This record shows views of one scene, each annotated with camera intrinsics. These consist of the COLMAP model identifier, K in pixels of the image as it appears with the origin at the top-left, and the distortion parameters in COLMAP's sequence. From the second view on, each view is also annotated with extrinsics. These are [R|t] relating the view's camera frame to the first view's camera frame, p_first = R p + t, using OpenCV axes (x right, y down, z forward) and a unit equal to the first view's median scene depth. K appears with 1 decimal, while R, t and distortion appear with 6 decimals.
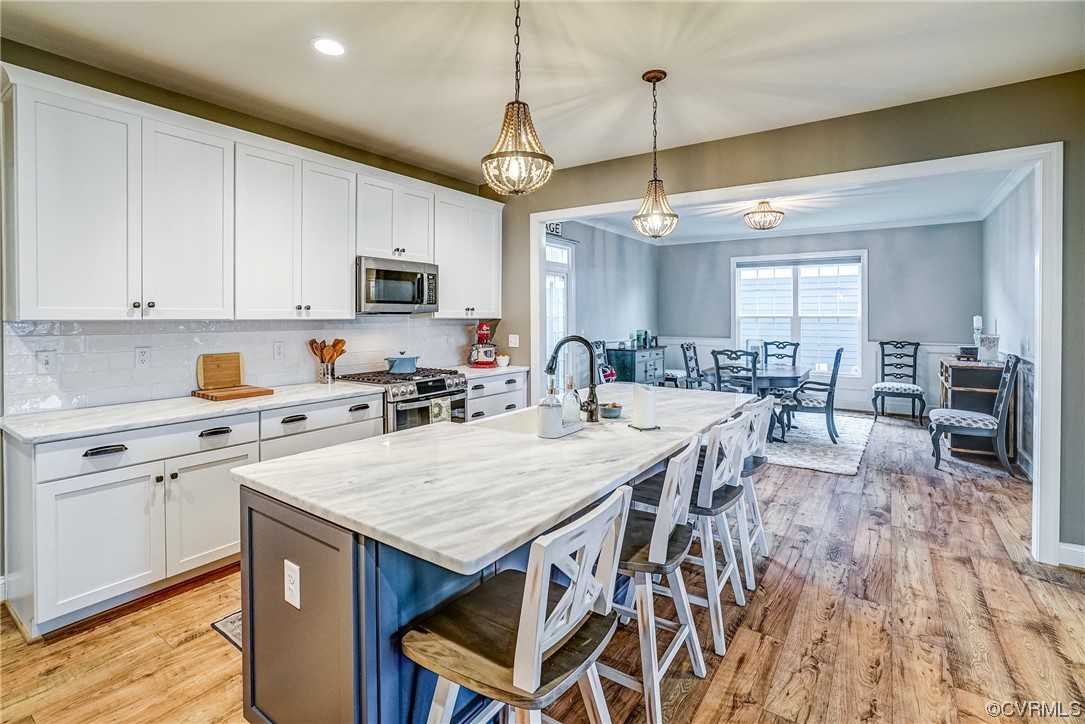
lens RADIAL K [[515.9, 0, 535.2], [0, 515.9, 322.1], [0, 0, 1]] dist [-0.053219, 0.017051]
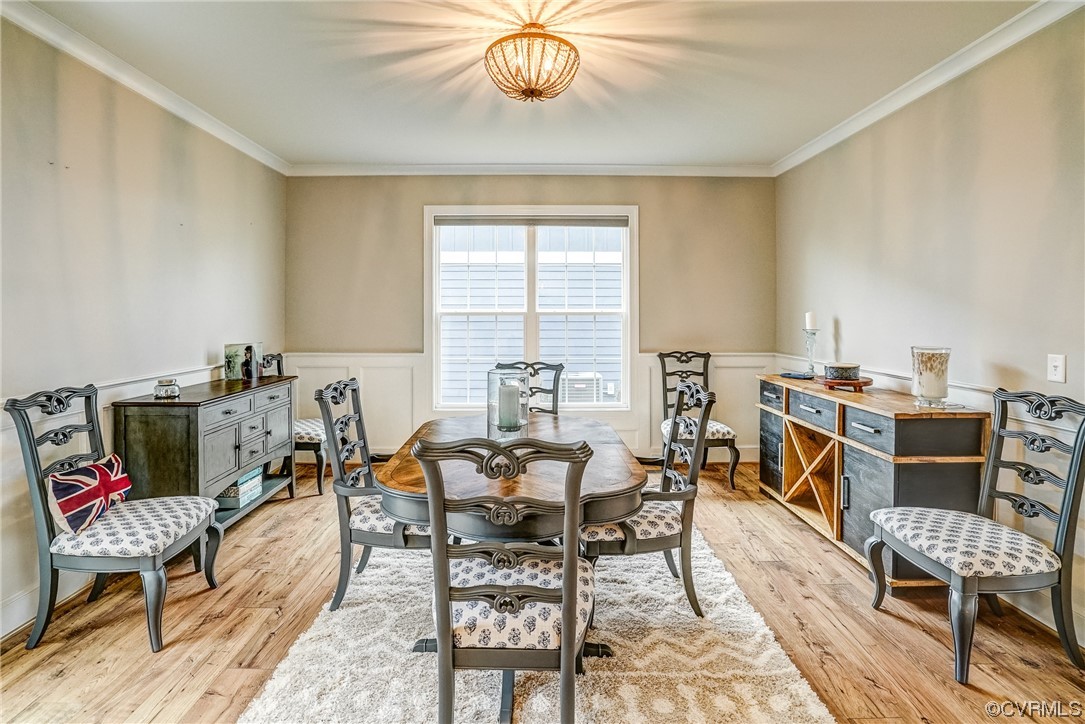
lens RADIAL K [[515.9, 0, 535.2], [0, 515.9, 322.1], [0, 0, 1]] dist [-0.053219, 0.017051]
pose [[0.810668, -0.009106, 0.585435, 0.184423], [0.006459, 0.999957, 0.006610, -0.005106], [-0.585470, -0.001577, 0.810692, 0.575127]]
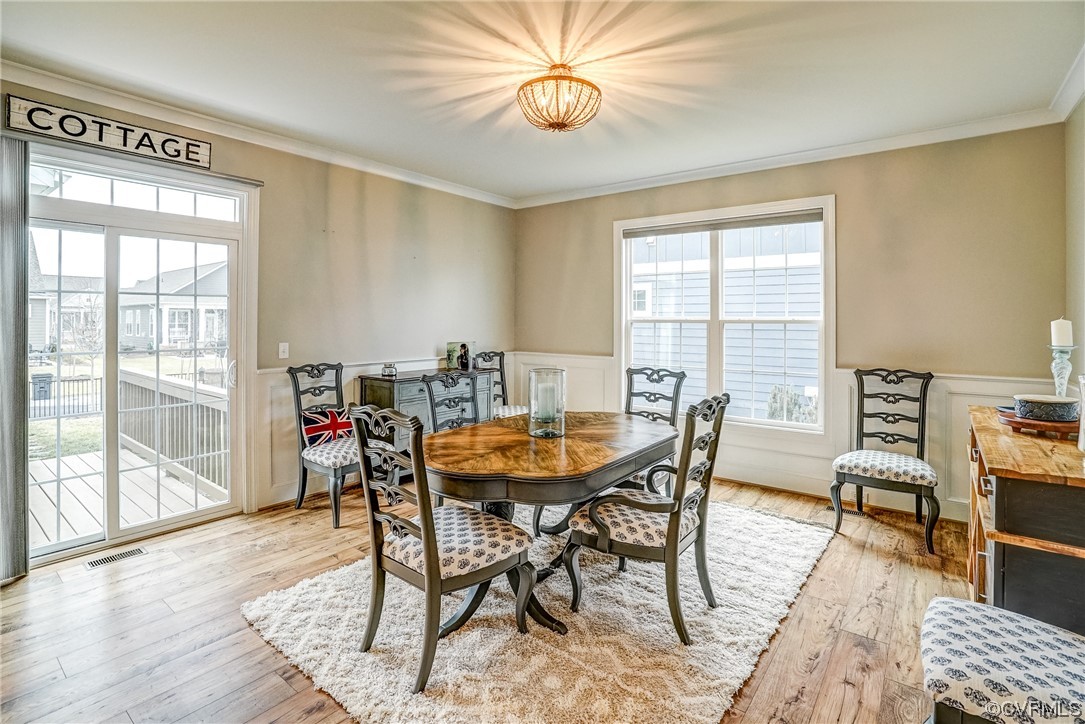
lens RADIAL K [[518.8, 0, 541.1], [0, 518.8, 323.2], [0, 0, 1]] dist [-0.059796, 0.019408]
pose [[0.999251, 0.005214, -0.038340, 0.381279], [-0.005472, 0.999963, -0.006650, -0.003651], [0.038304, 0.006855, 0.999243, 0.467369]]
